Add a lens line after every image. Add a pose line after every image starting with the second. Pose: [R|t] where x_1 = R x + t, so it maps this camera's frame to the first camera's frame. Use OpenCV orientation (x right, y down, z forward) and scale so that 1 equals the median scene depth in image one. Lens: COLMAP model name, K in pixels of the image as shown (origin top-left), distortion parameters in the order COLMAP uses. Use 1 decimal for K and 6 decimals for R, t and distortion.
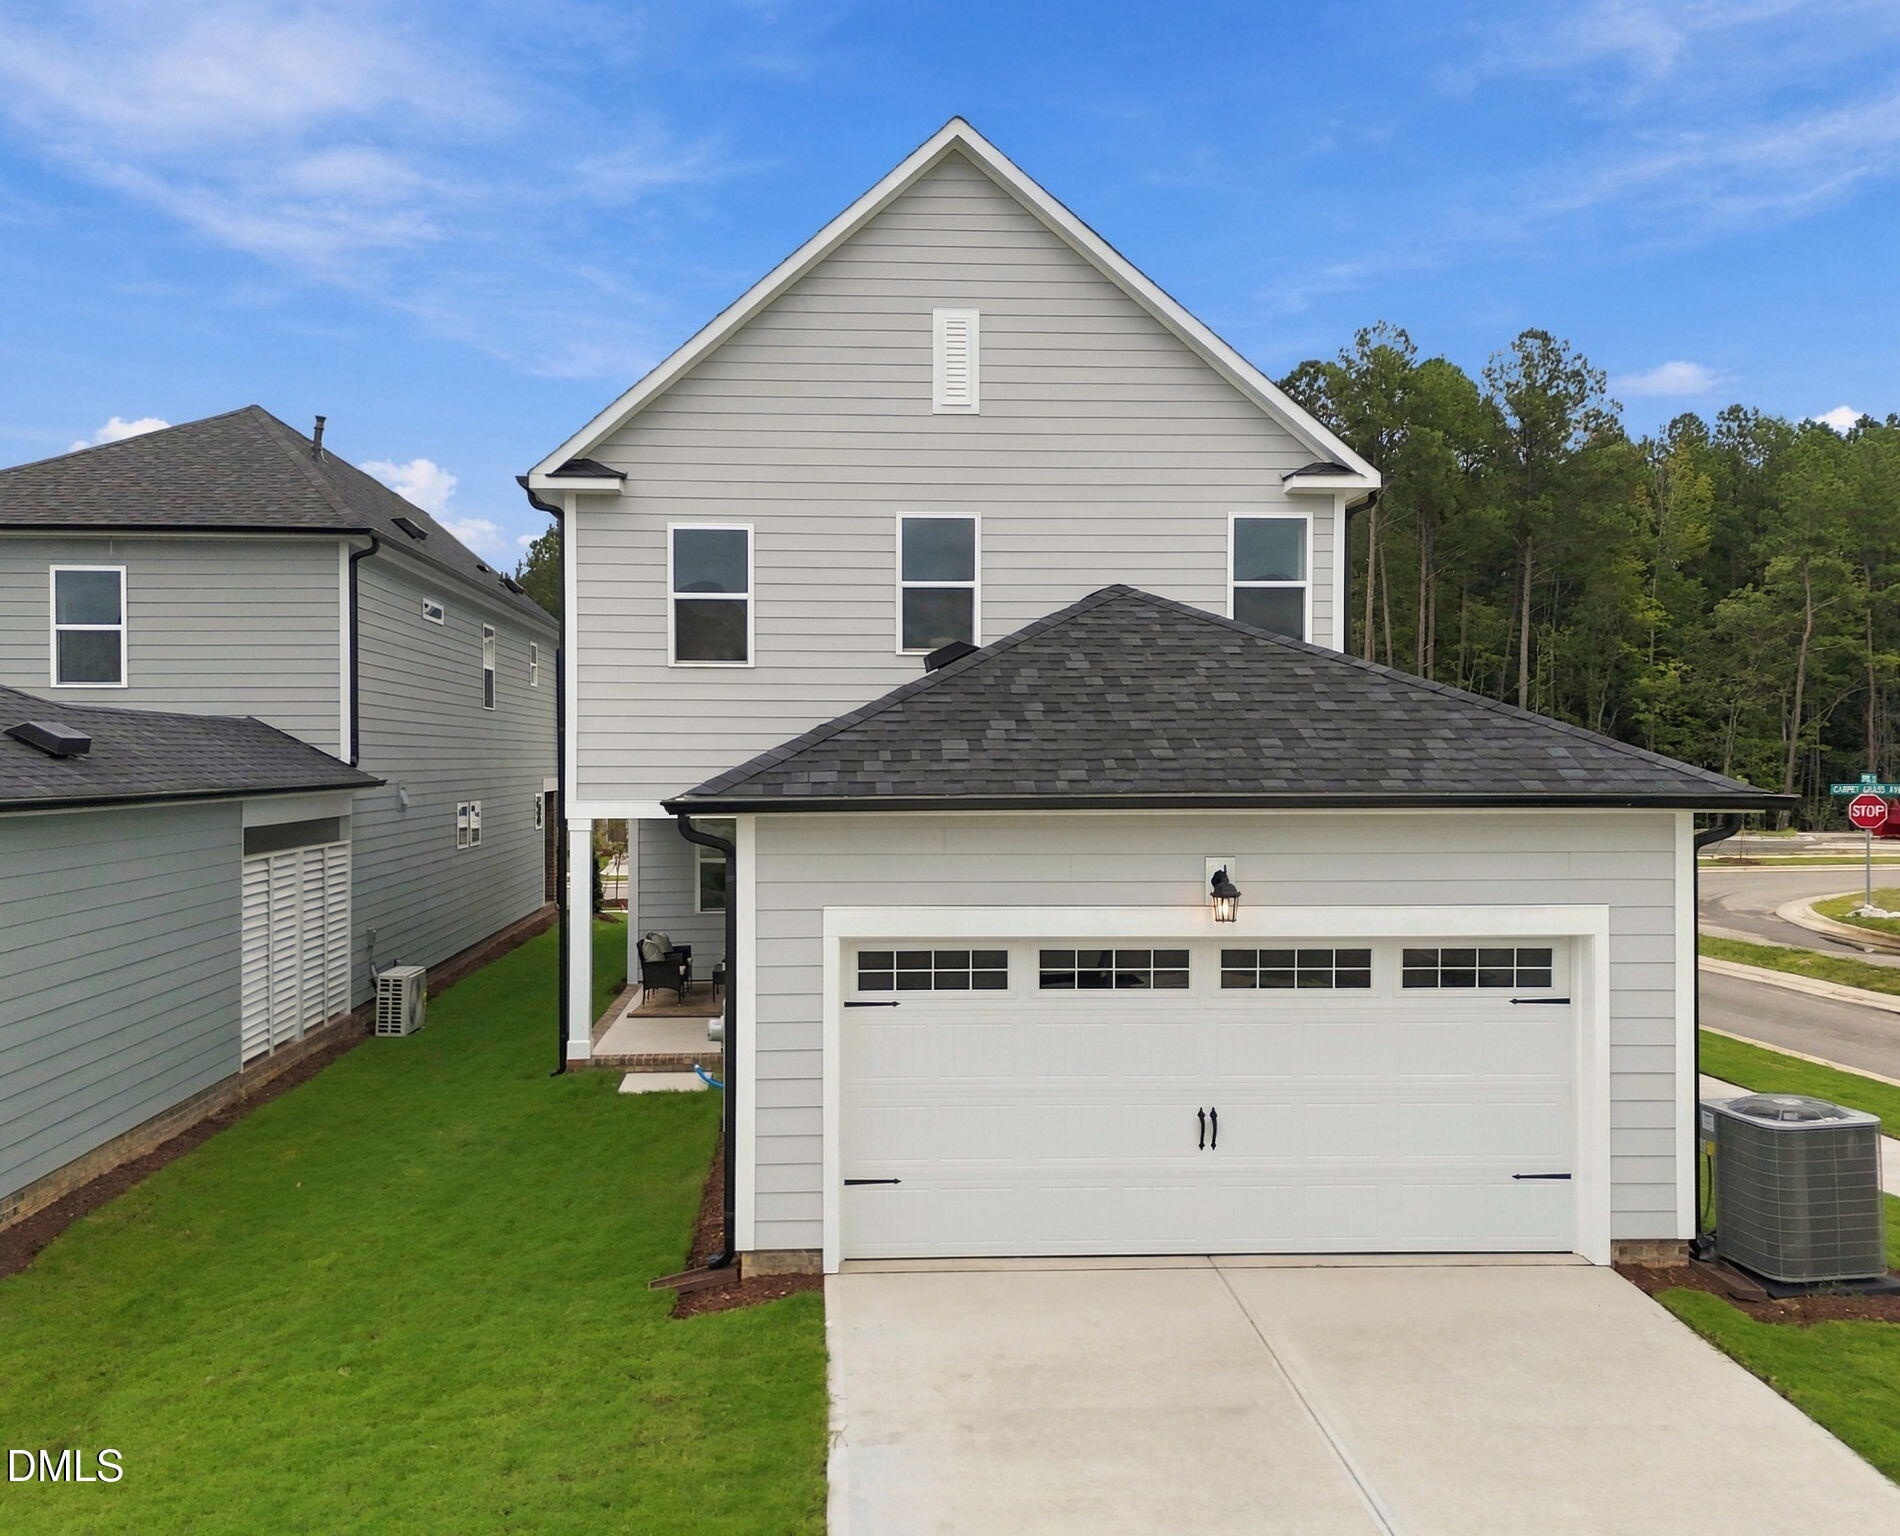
lens RADIAL K [[1516.6, 0, 944.5], [0, 1516.6, 766.6], [0, 0, 1]] dist [0.082906, -0.042864]
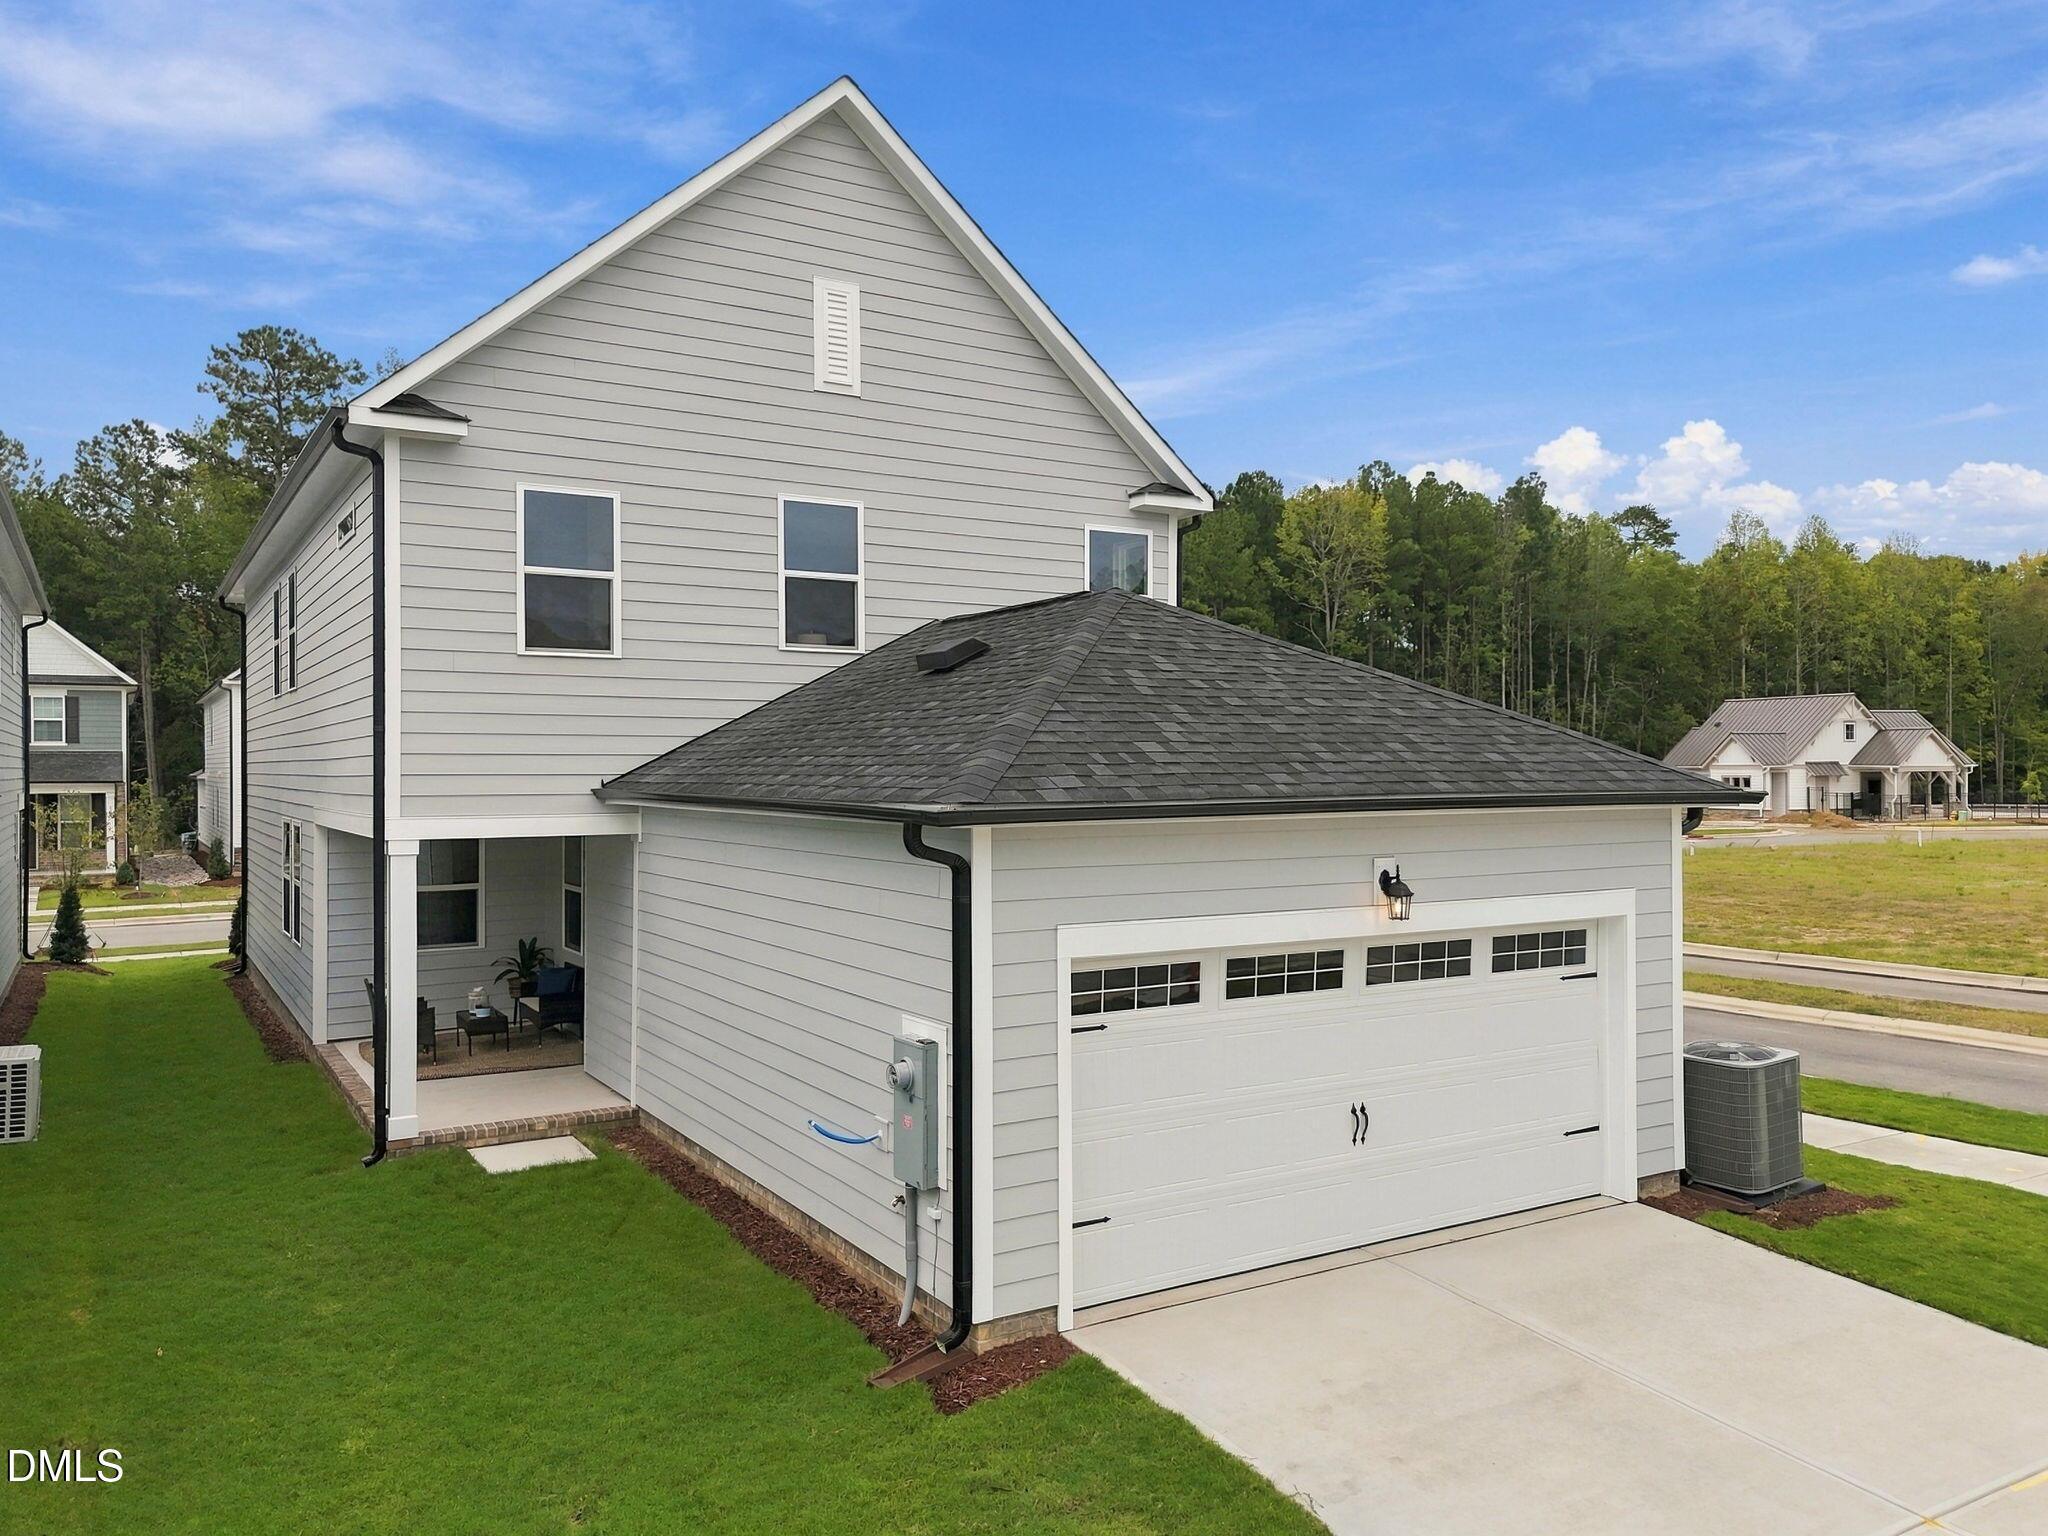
lens RADIAL K [[1497.3, 0, 1020.5], [0, 1497.3, 763.0], [0, 0, 1]] dist [0.051600, 0.000983]
pose [[0.878234, 0.000247, 0.478230, -0.506111], [0.004089, 0.999959, -0.008026, 0.002395], [-0.478213, 0.009004, 0.878198, 0.218519]]
